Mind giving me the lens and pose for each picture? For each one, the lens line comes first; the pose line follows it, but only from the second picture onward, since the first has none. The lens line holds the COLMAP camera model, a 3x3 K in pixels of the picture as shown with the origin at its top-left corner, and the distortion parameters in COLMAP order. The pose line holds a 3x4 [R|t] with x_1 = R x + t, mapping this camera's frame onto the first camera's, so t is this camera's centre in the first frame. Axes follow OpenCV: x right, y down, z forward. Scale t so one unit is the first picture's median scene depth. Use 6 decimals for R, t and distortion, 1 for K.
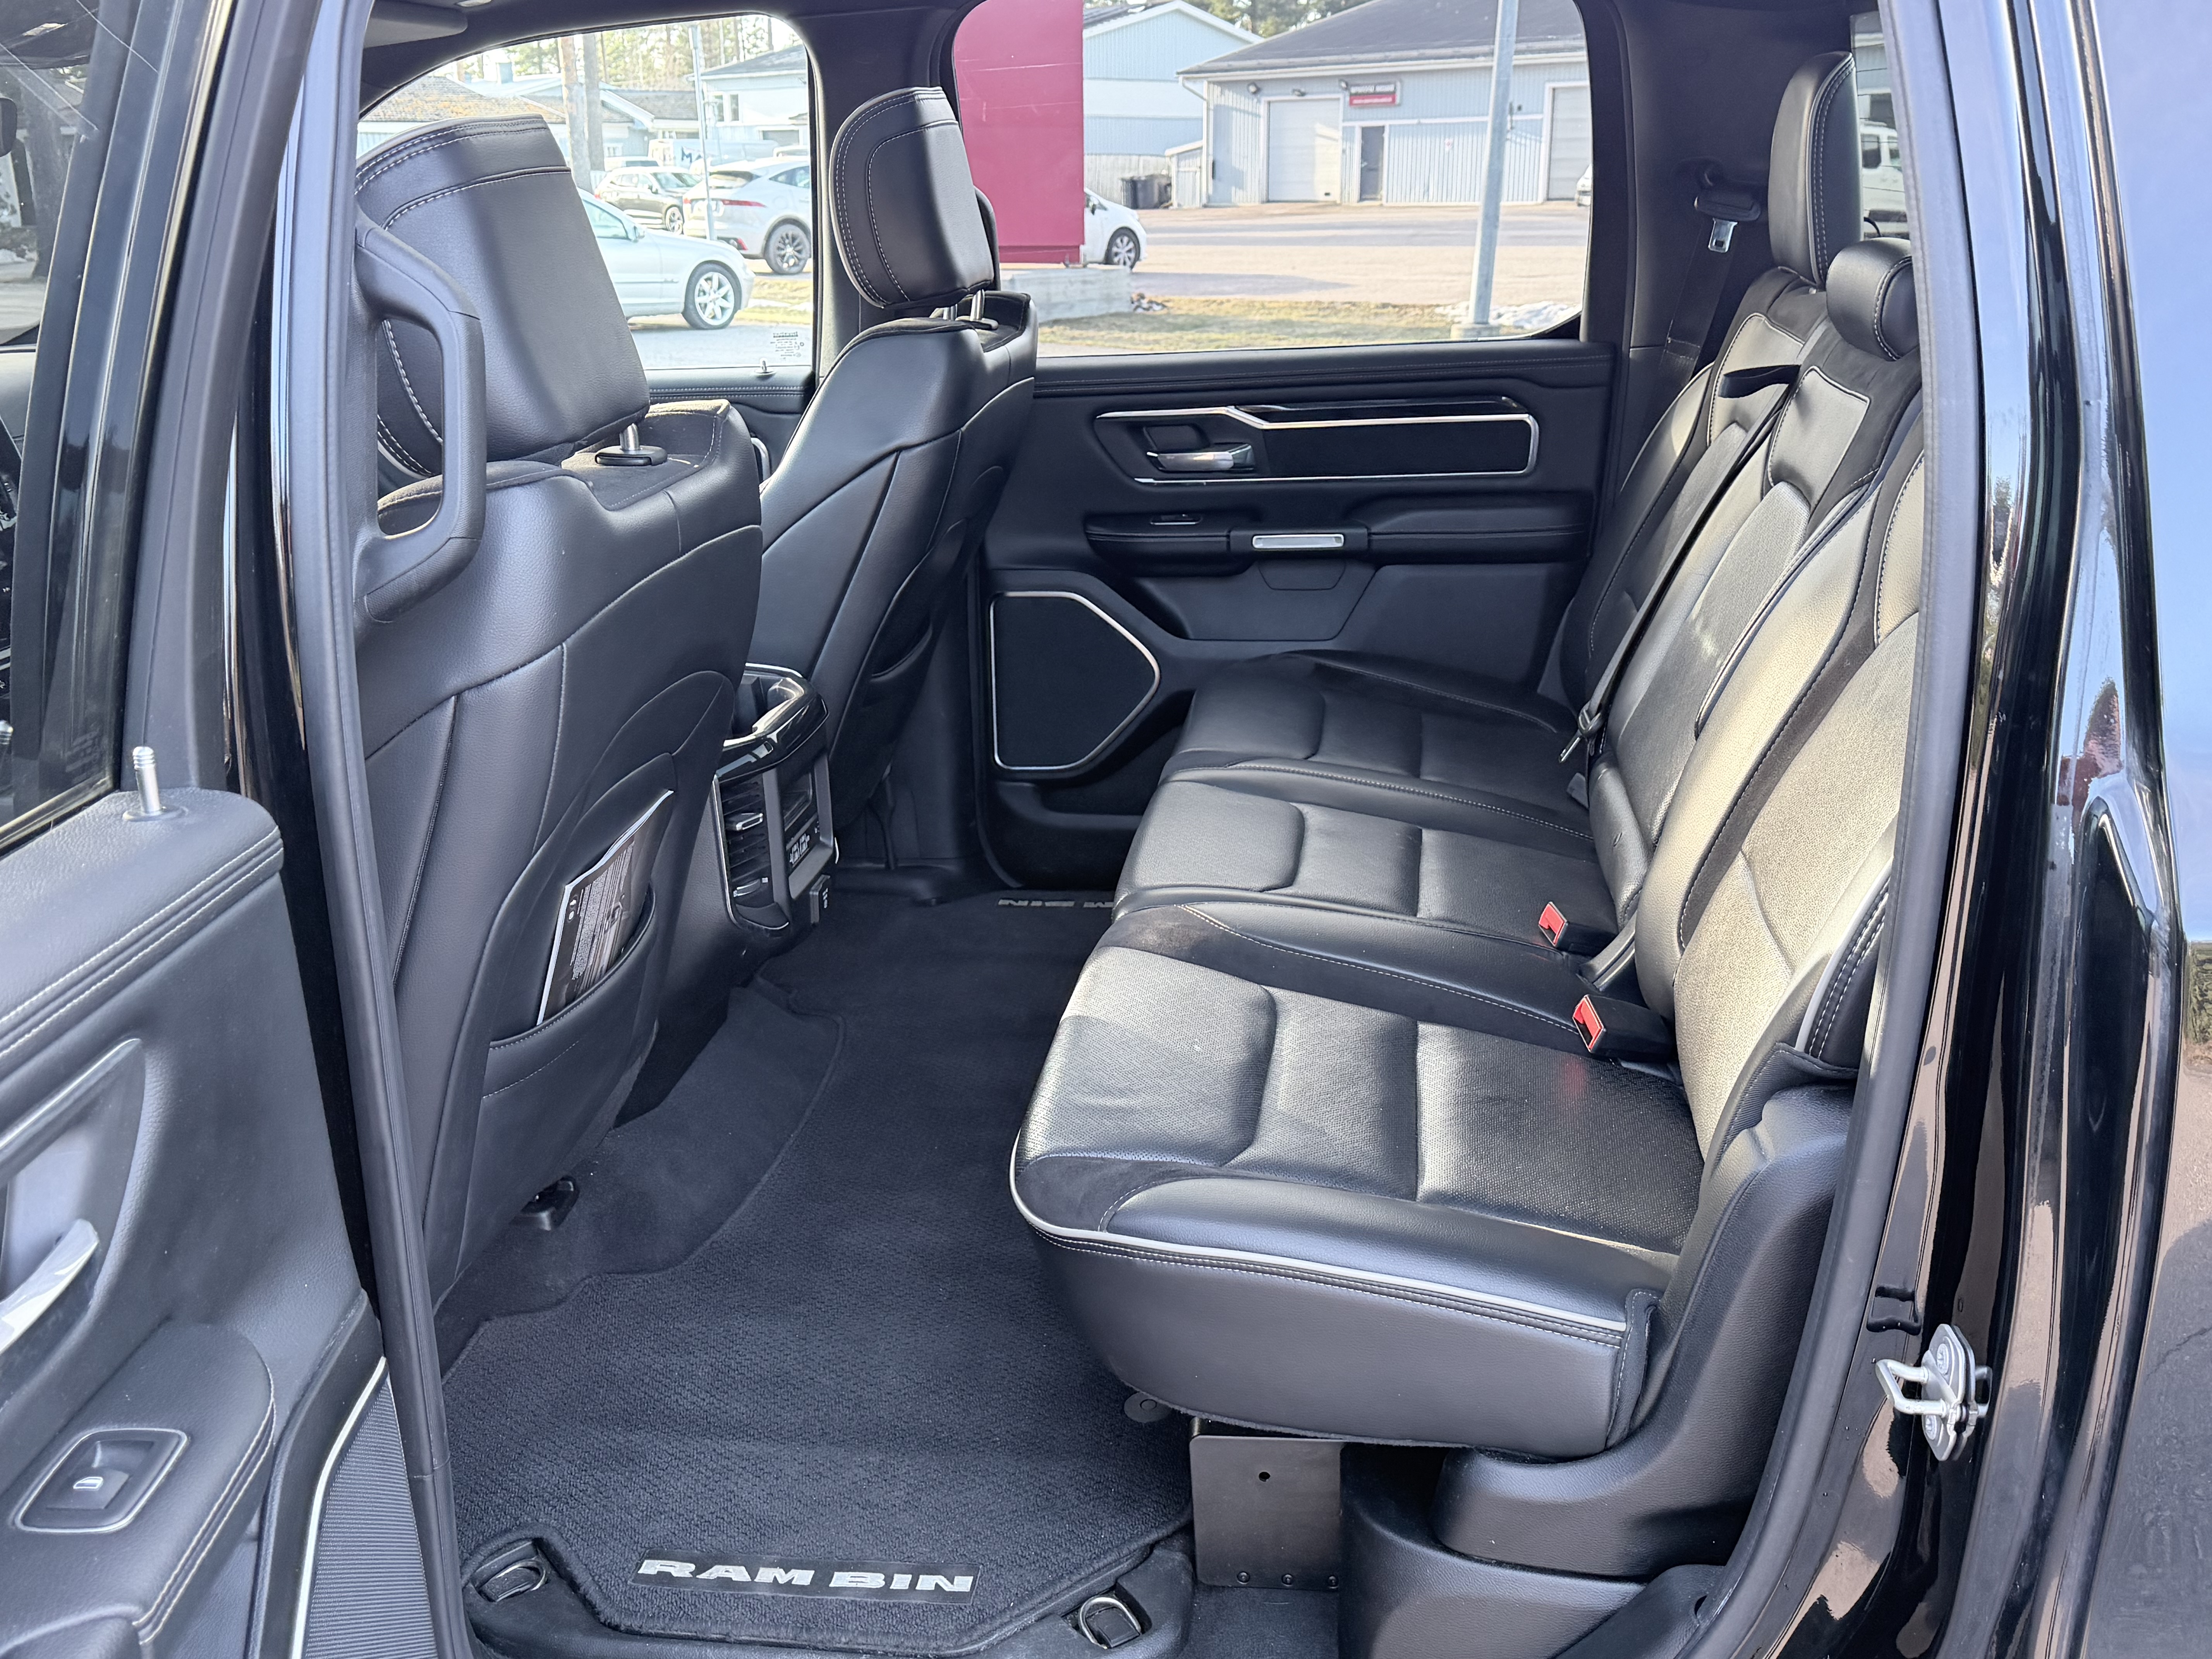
lens RADIAL K [[2125.9, 0, 1095.8], [0, 2125.9, 827.9], [0, 0, 1]] dist [0.133119, 0.000000]
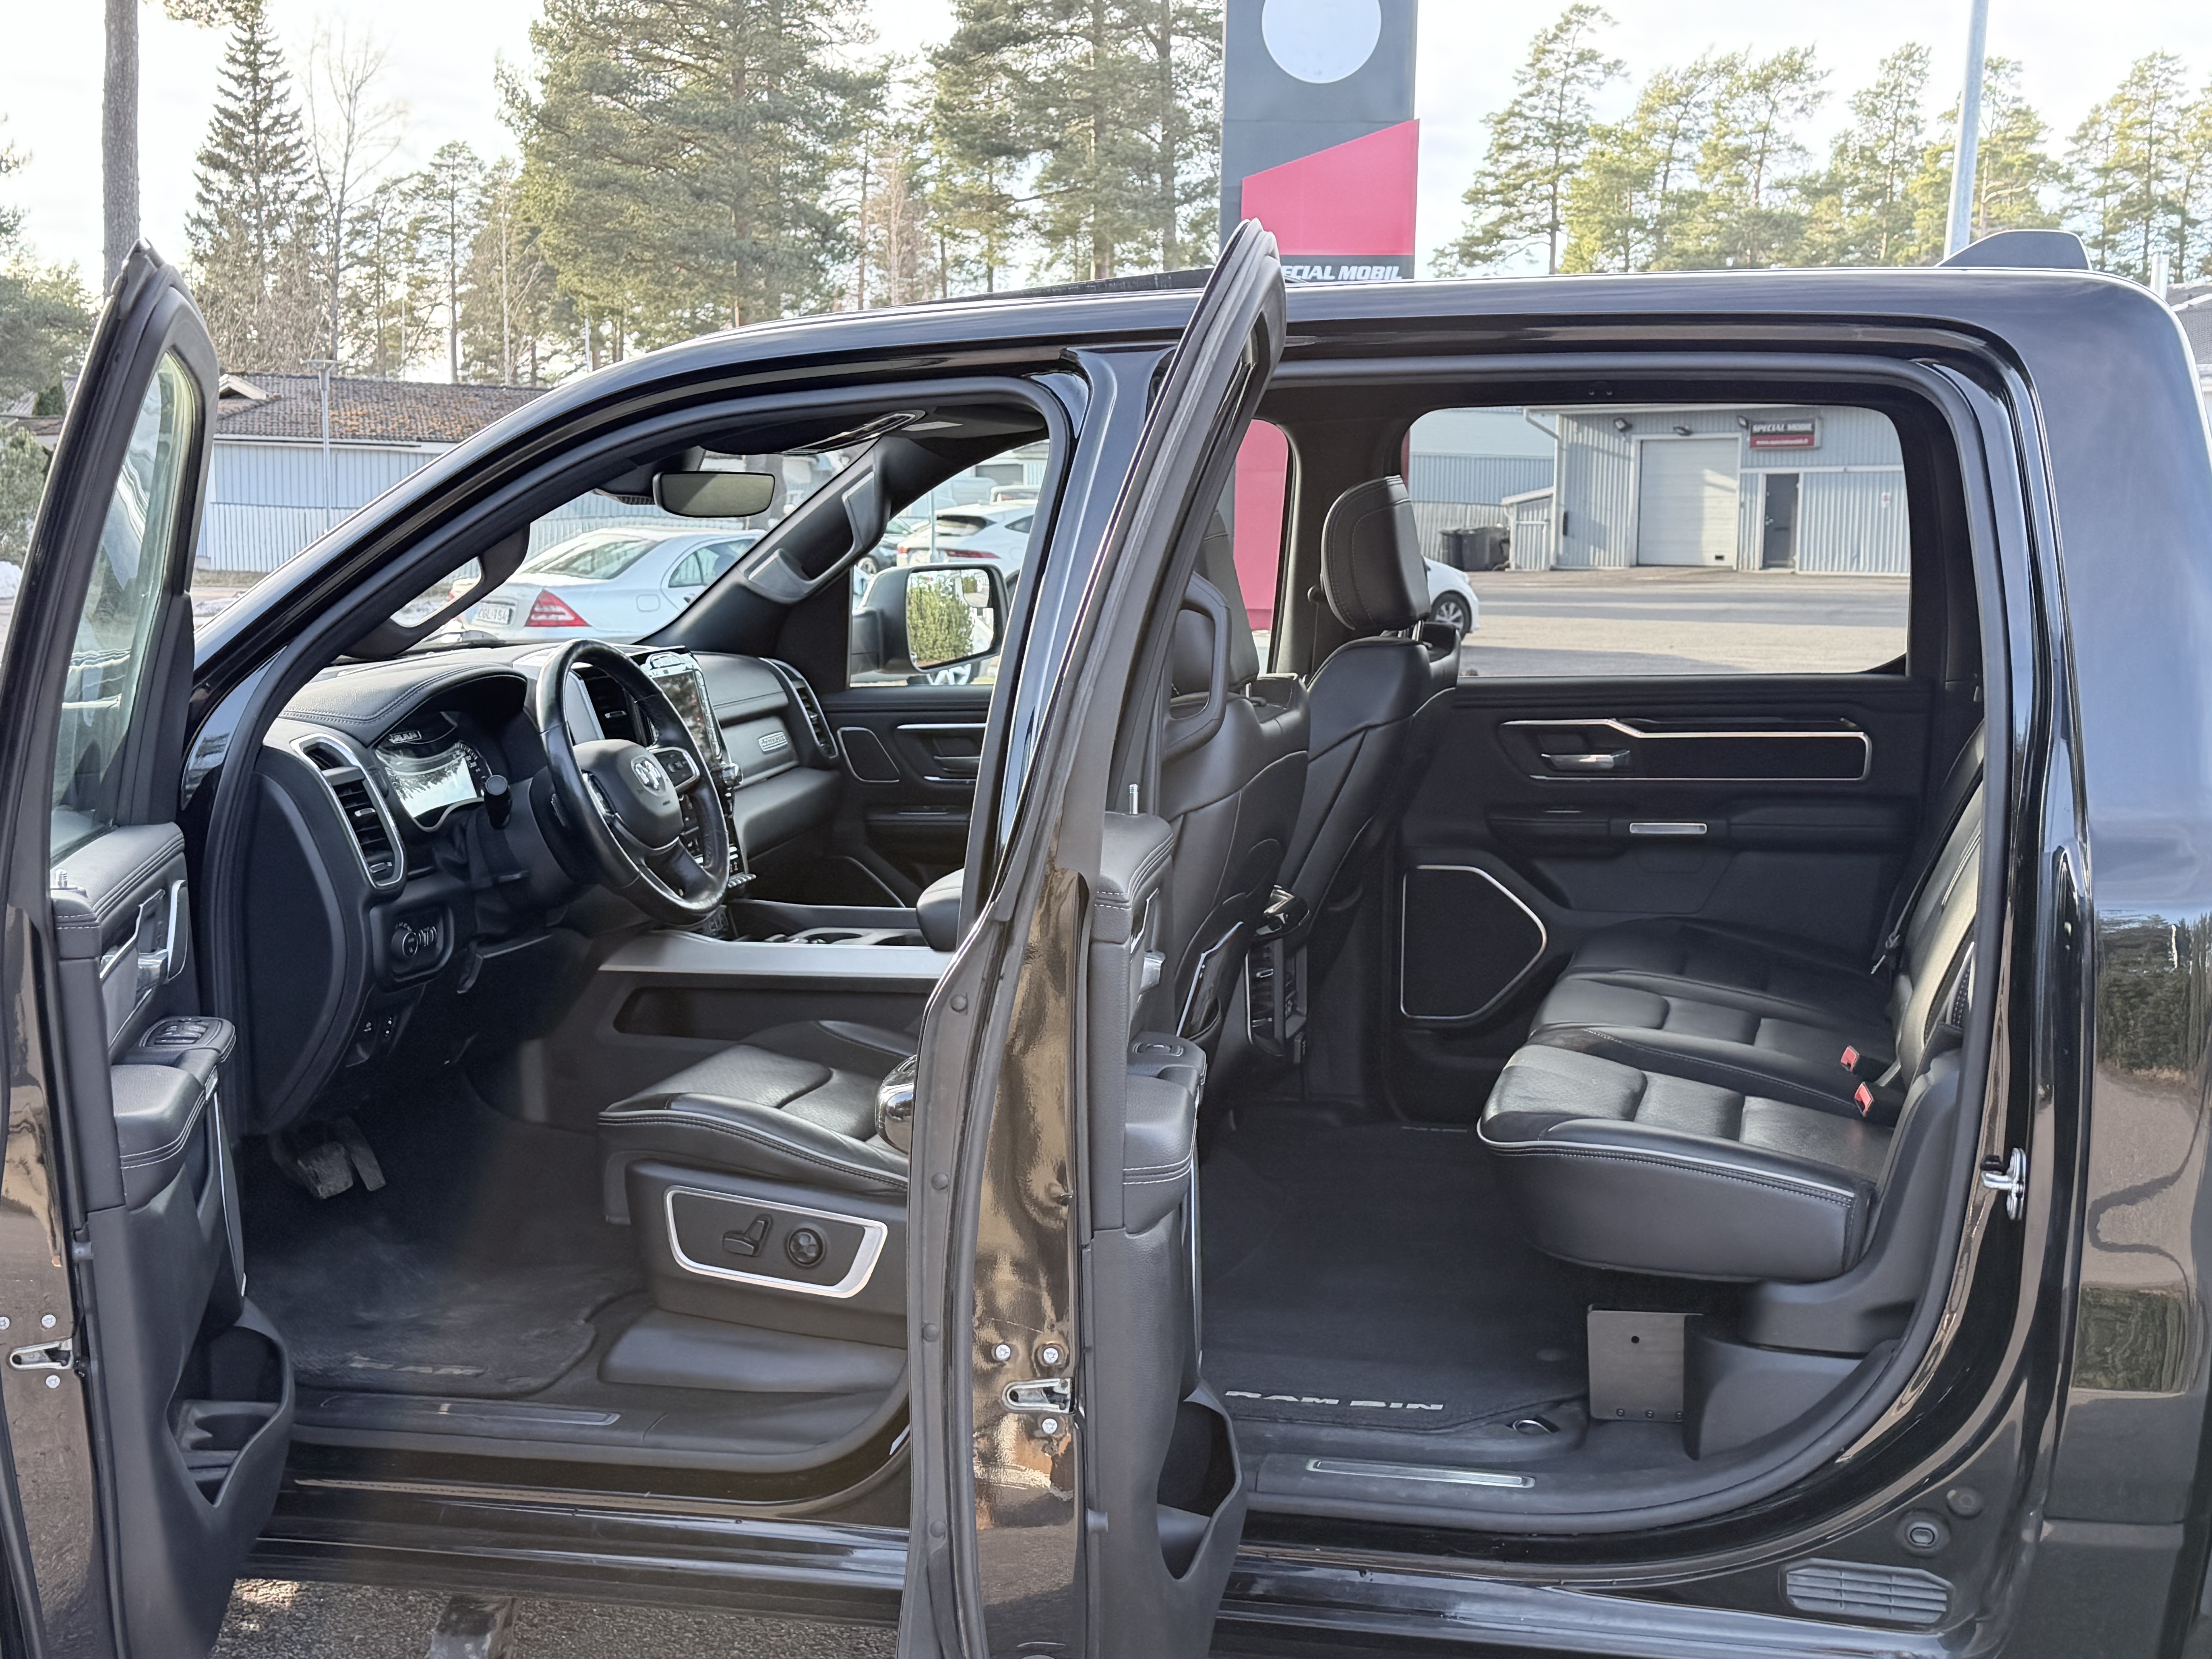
lens RADIAL K [[2903.3, 0, 1097.1], [0, 2903.3, 817.0], [0, 0, 1]] dist [0.184375, 0.000000]
pose [[0.994142, 0.033604, -0.102721, -0.057141], [-0.052789, 0.980327, -0.190190, 0.193398], [0.094309, 0.194498, 0.976359, -0.655393]]
